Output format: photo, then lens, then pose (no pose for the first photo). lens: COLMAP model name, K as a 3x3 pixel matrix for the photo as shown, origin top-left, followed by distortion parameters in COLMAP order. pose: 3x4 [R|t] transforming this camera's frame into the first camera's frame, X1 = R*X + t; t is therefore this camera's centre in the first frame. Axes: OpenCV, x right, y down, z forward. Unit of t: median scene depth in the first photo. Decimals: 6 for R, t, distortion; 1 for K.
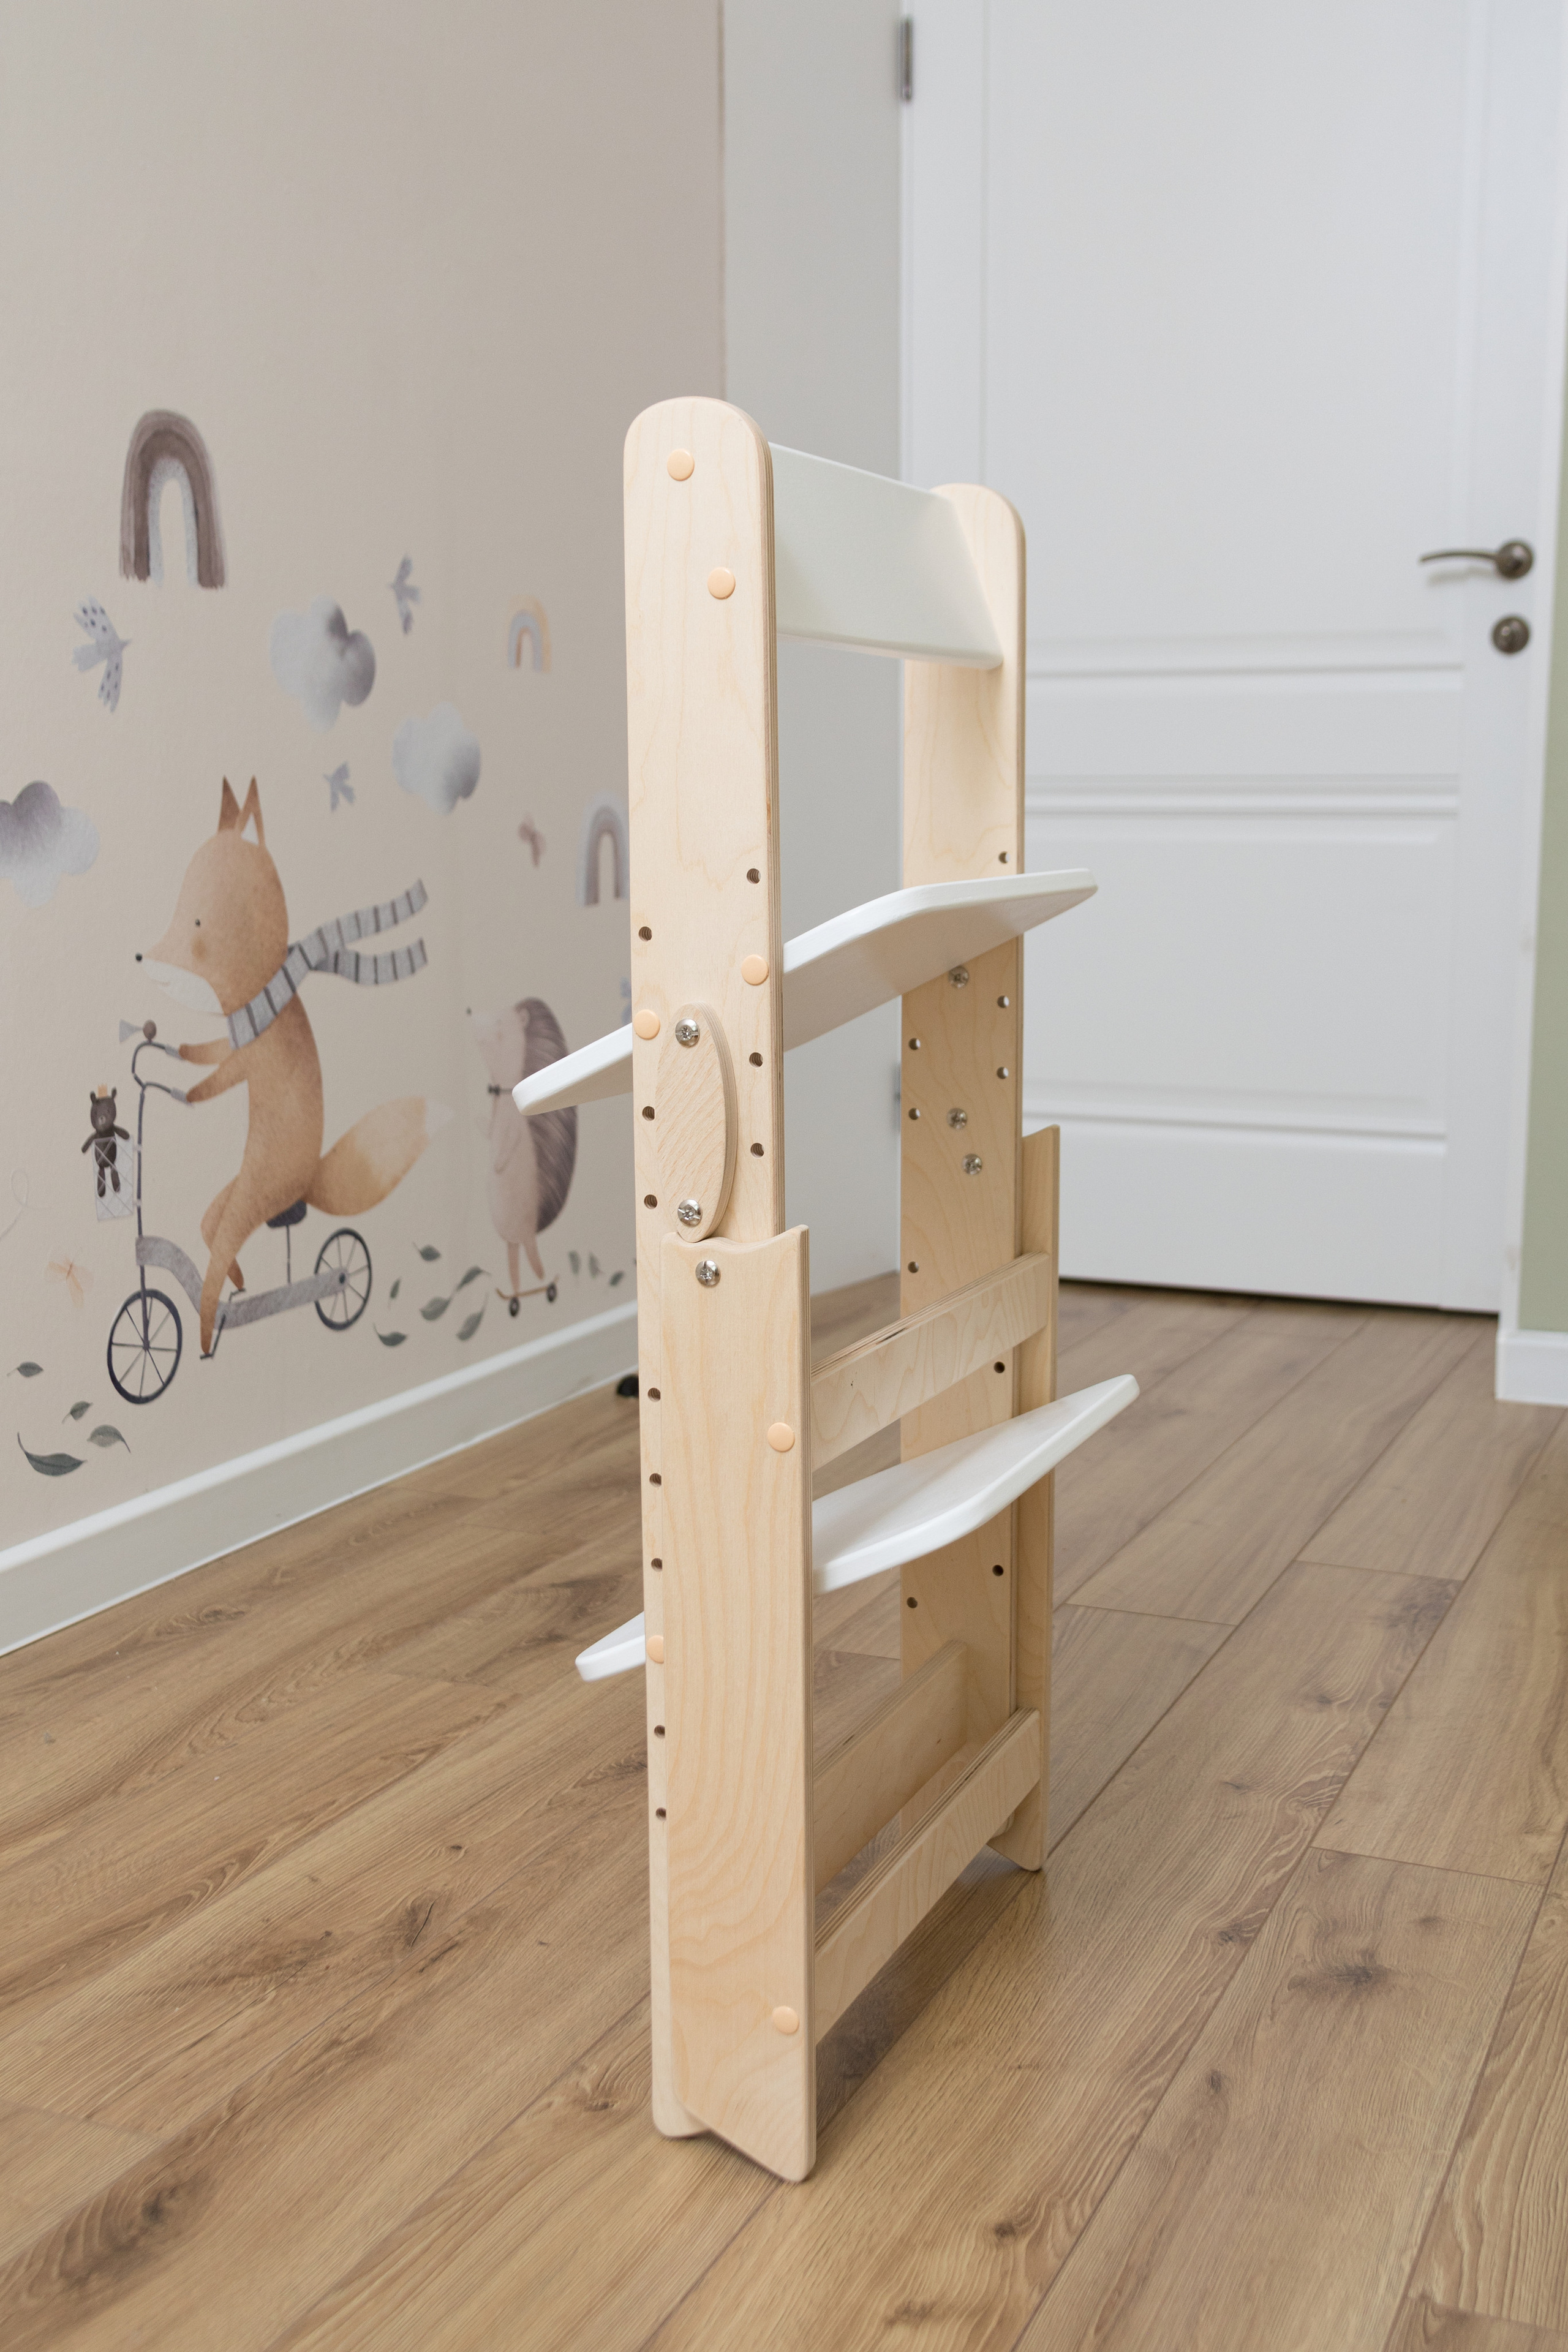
lens RADIAL K [[2650.7, 0, 784.0], [0, 2650.7, 1176.0], [0, 0, 1]] dist [0.030621, -0.012975]
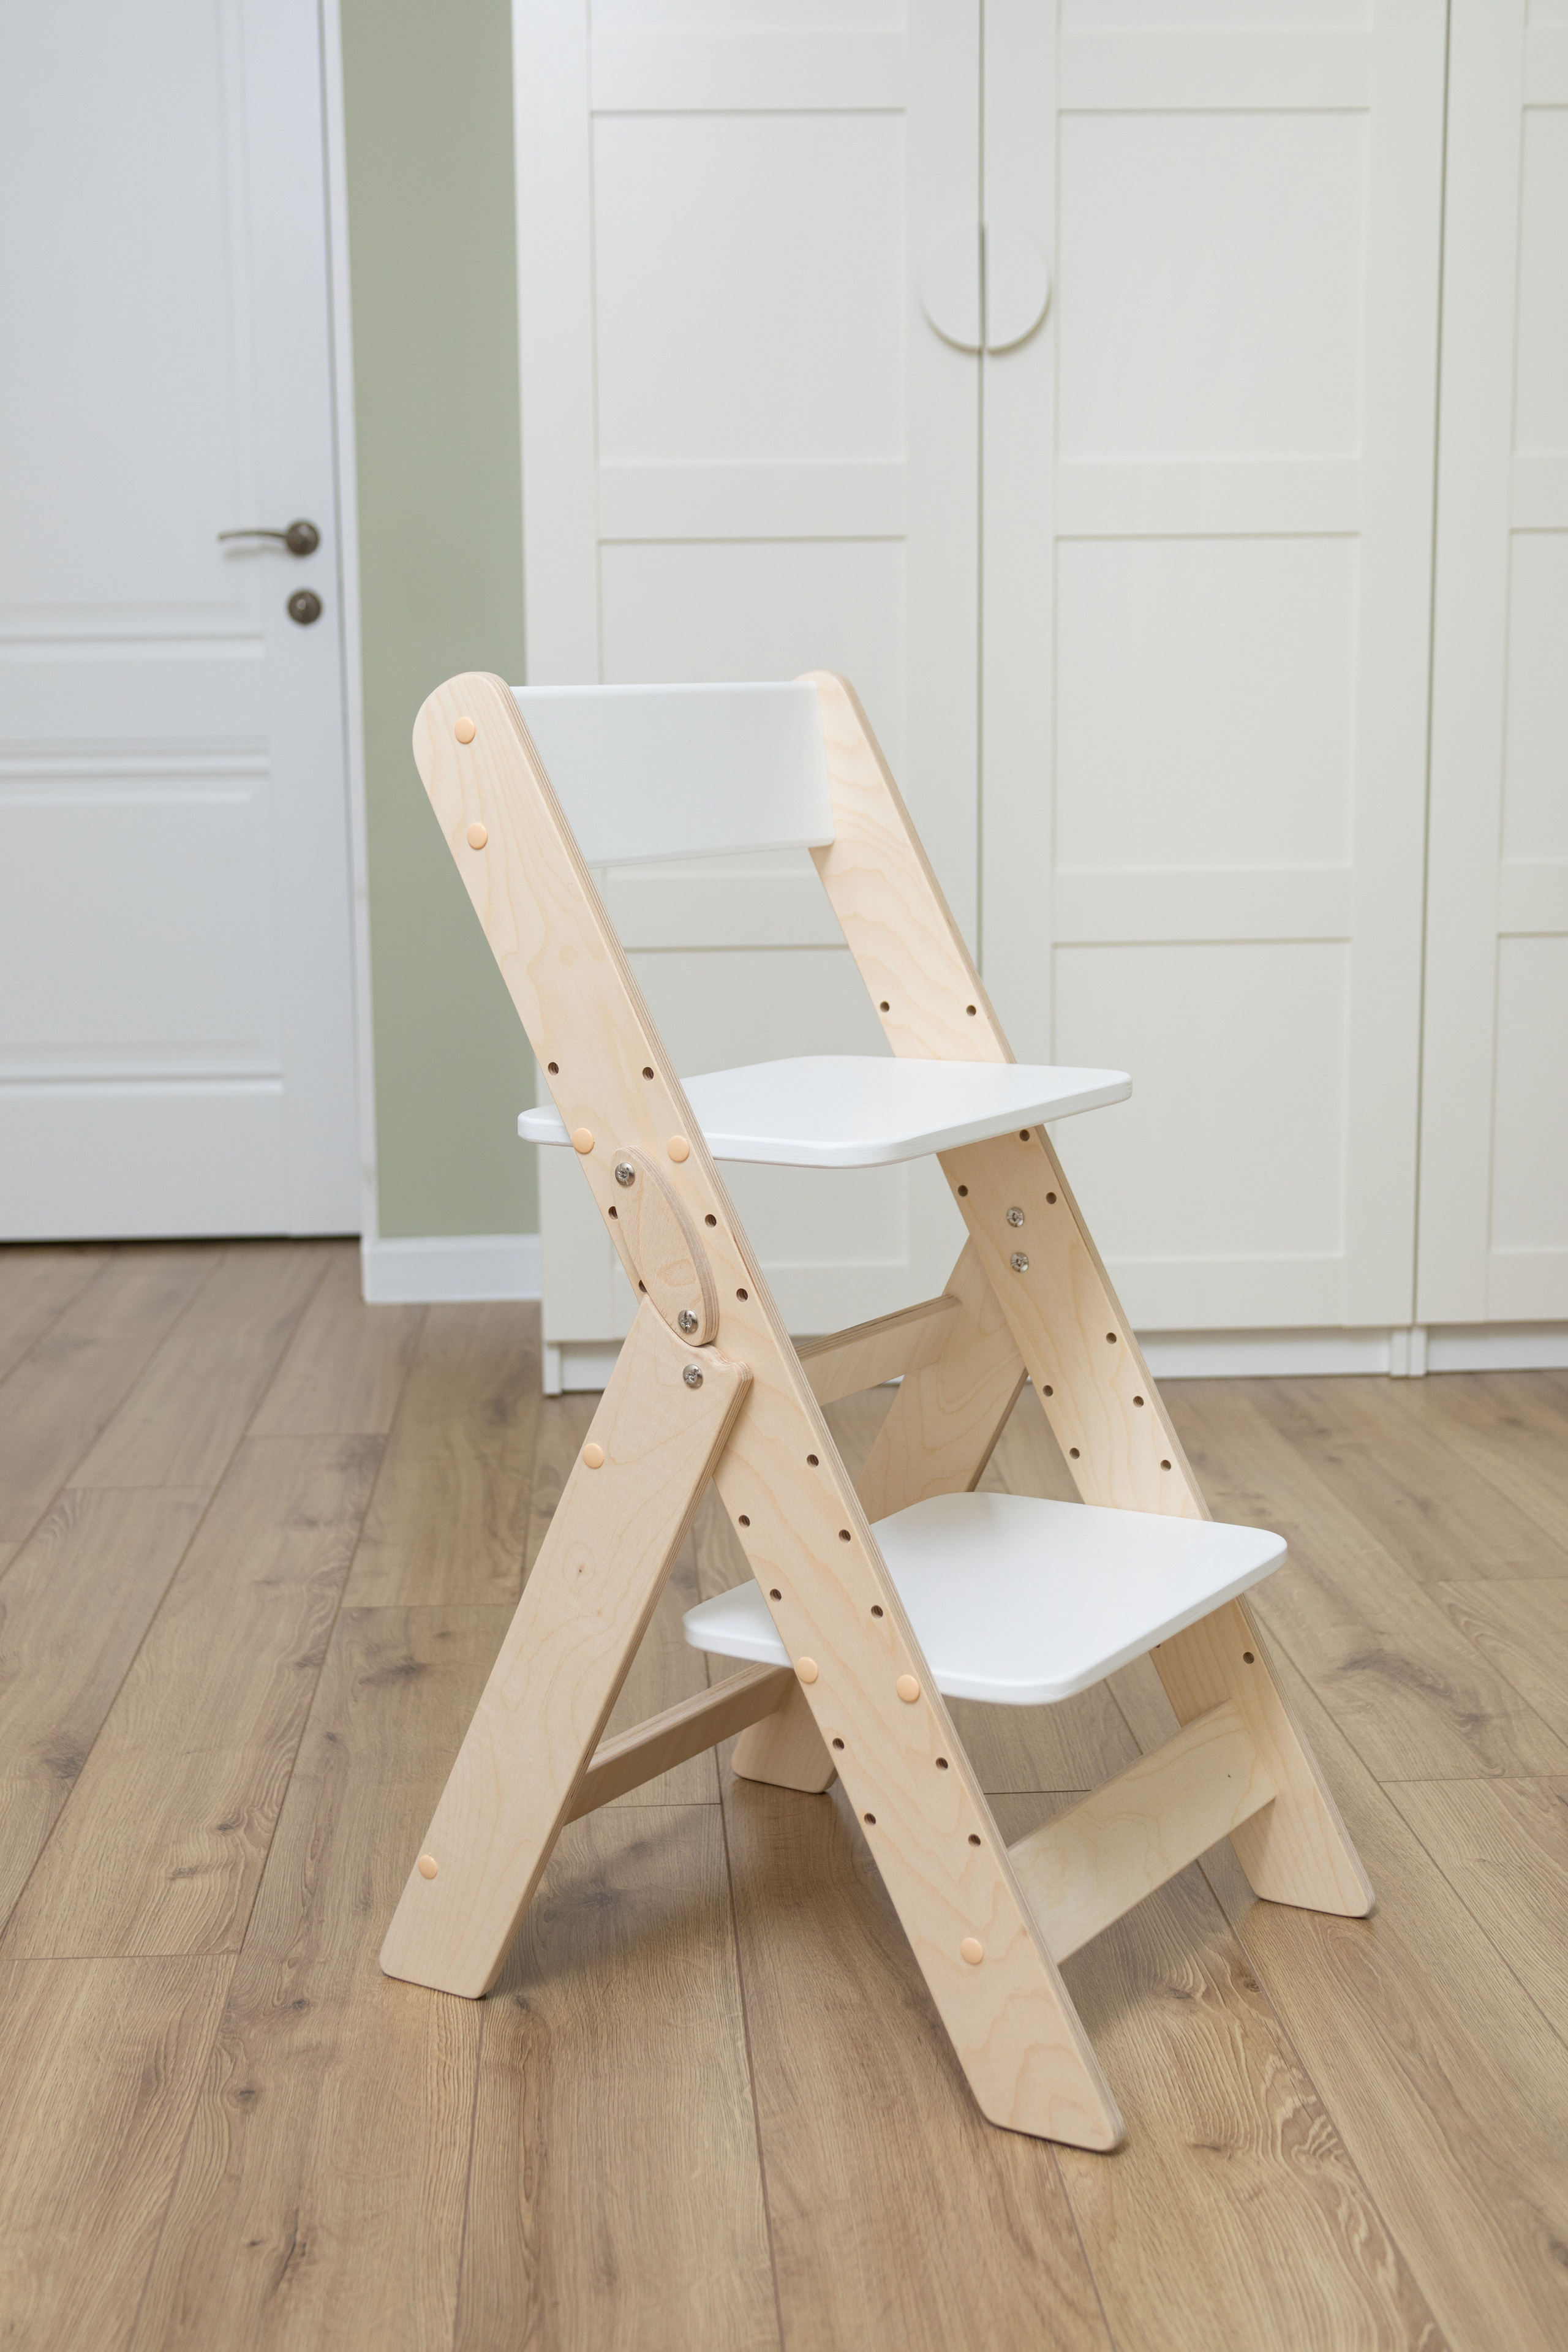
lens RADIAL K [[3203.4, 0, 784.0], [0, 3203.4, 1176.0], [0, 0, 1]] dist [-0.032214, -0.055116]
pose [[0.895833, -0.079905, 0.437147, -0.263849], [0.078949, 0.996670, 0.020391, 0.029967], [-0.437321, 0.016246, 0.899159, -0.475462]]
